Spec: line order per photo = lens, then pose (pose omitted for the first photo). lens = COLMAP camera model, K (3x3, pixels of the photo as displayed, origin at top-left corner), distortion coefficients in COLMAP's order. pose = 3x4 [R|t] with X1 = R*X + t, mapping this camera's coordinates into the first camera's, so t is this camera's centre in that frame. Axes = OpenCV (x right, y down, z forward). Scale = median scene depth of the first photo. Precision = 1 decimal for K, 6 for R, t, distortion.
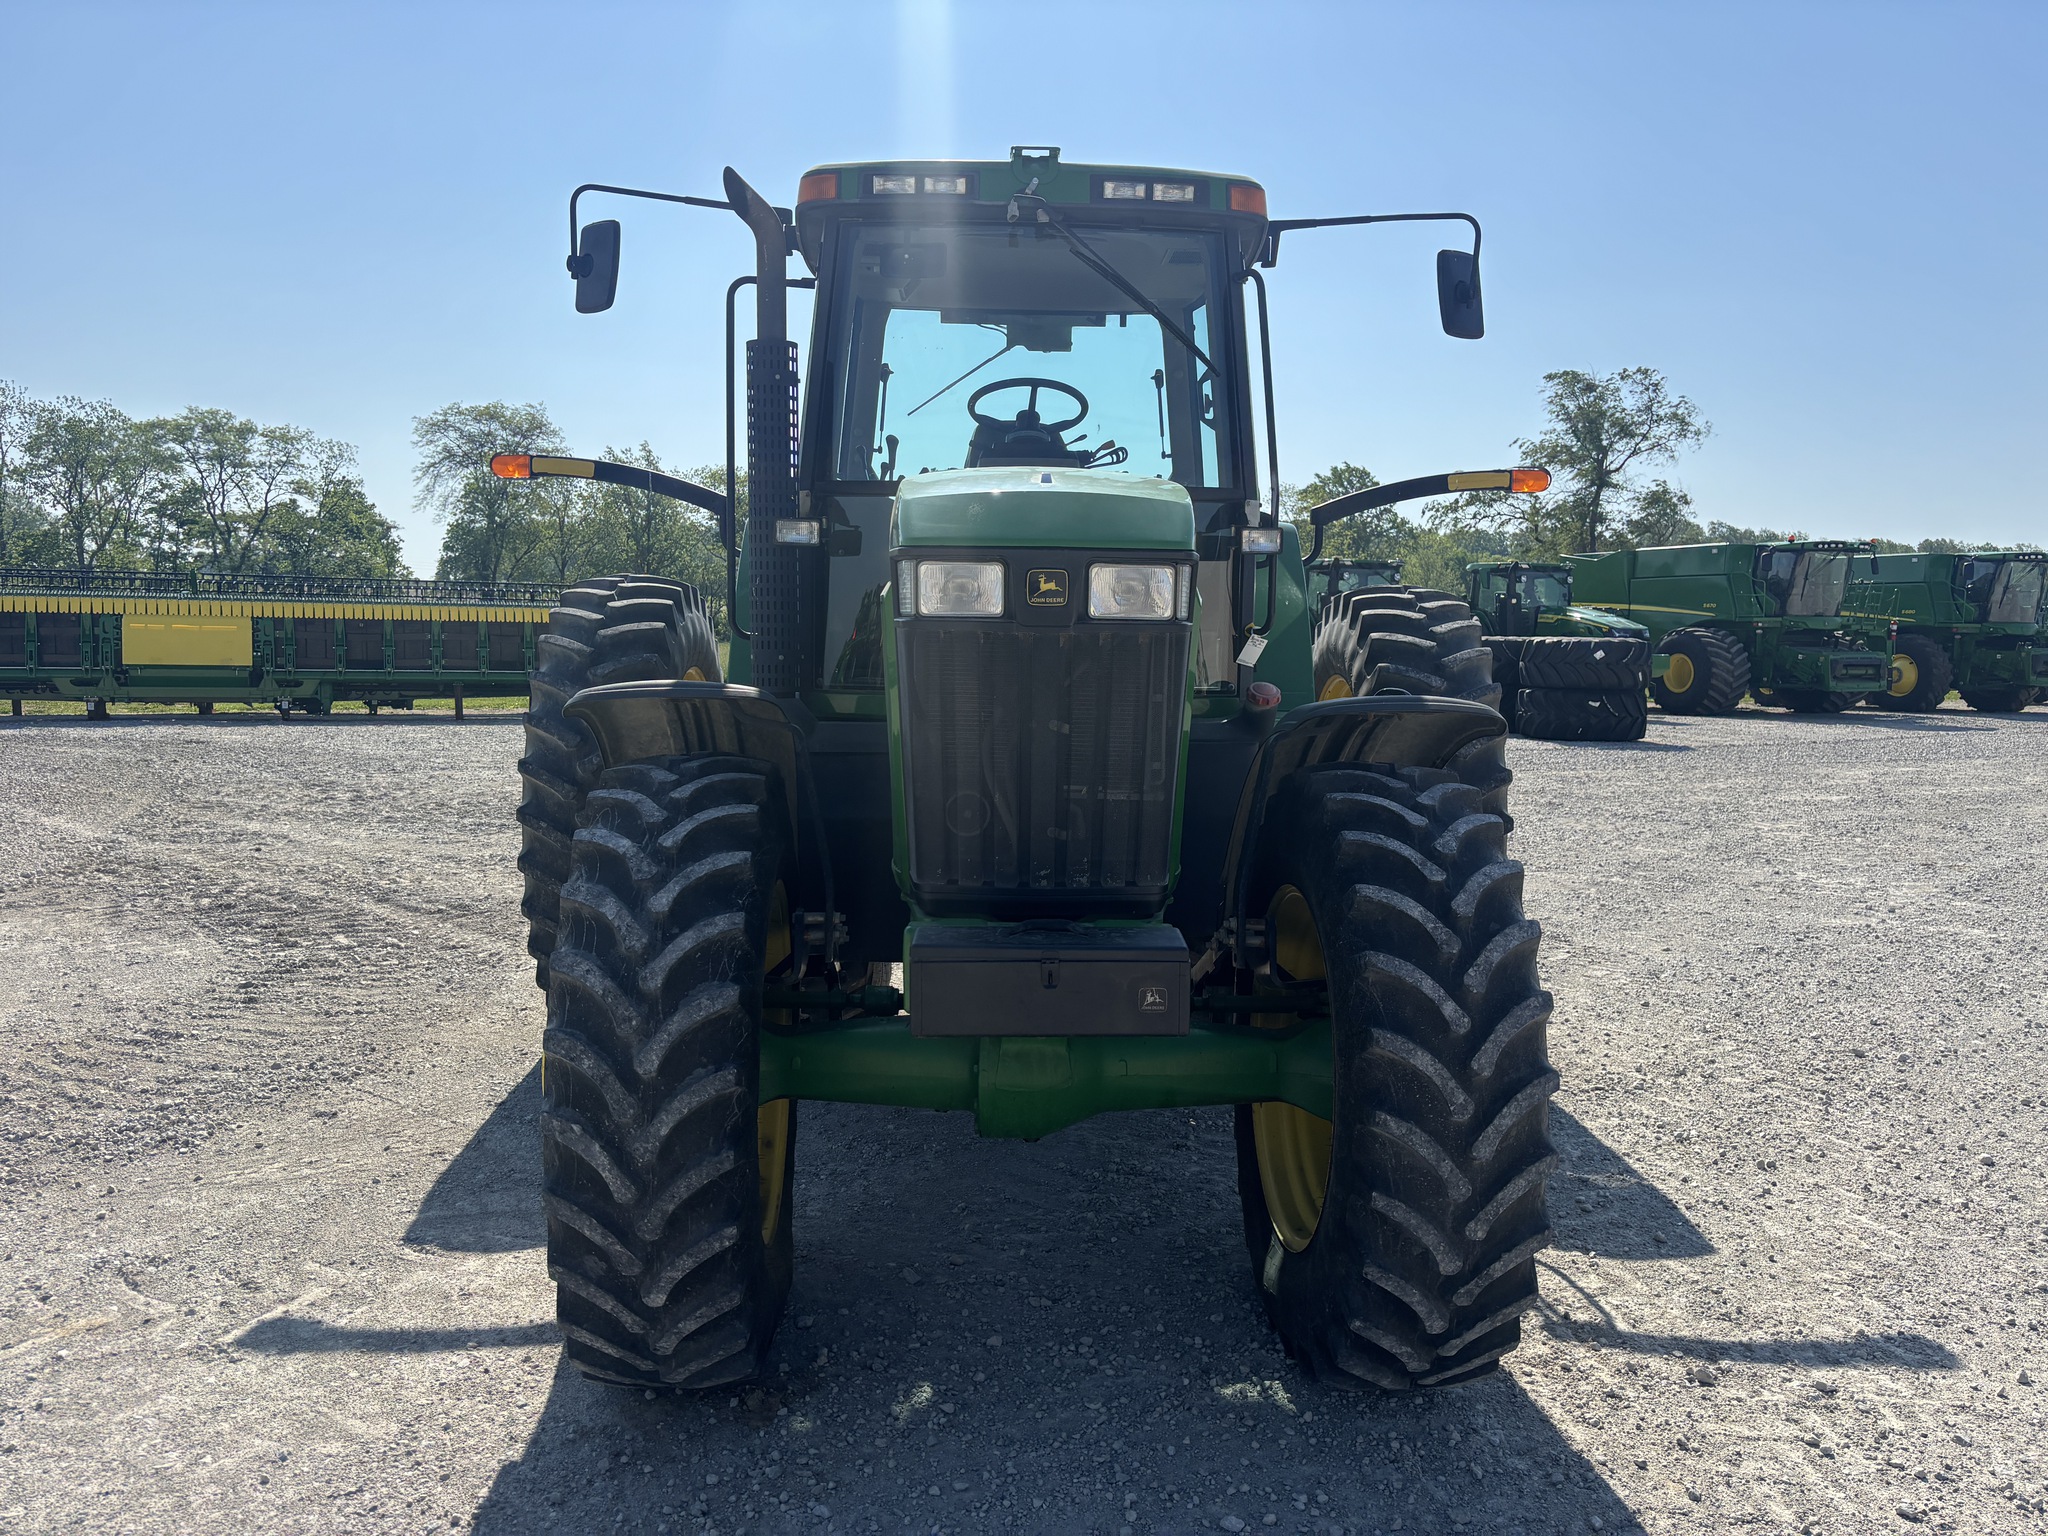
lens RADIAL K [[1552.5, 0, 1047.7], [0, 1552.5, 765.0], [0, 0, 1]] dist [0.041049, 0.002776]
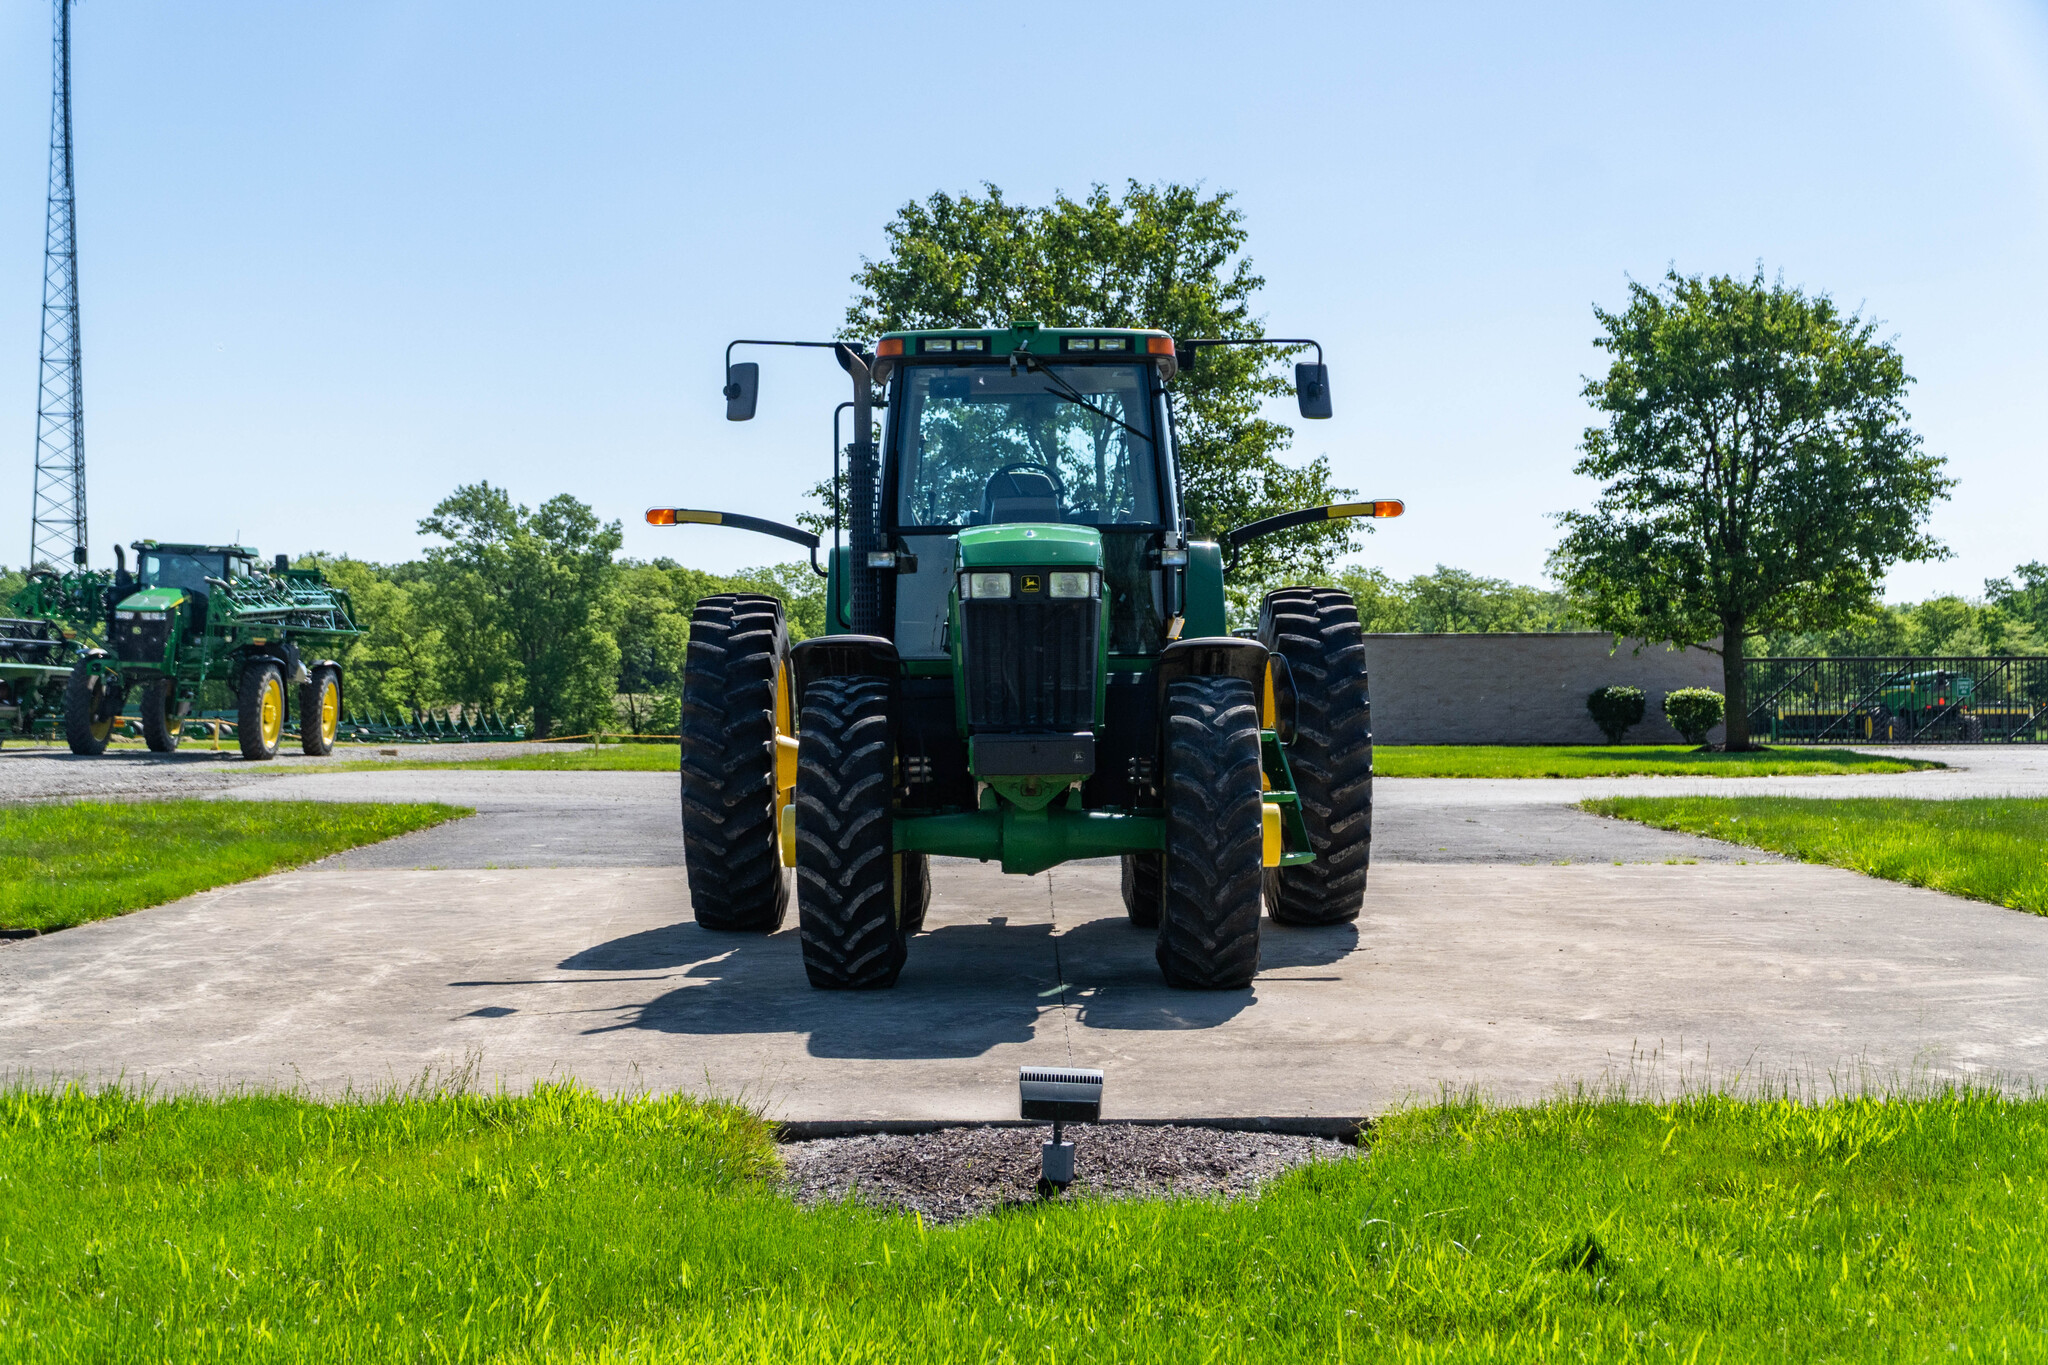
lens RADIAL K [[2805.8, 0, 1030.8], [0, 2805.8, 647.2], [0, 0, 1]] dist [0.067085, -0.034972]
pose [[0.999374, -0.025084, -0.024933, 0.056946], [0.022248, 0.993888, -0.108127, 0.234867], [0.027493, 0.107505, 0.993824, -1.707764]]
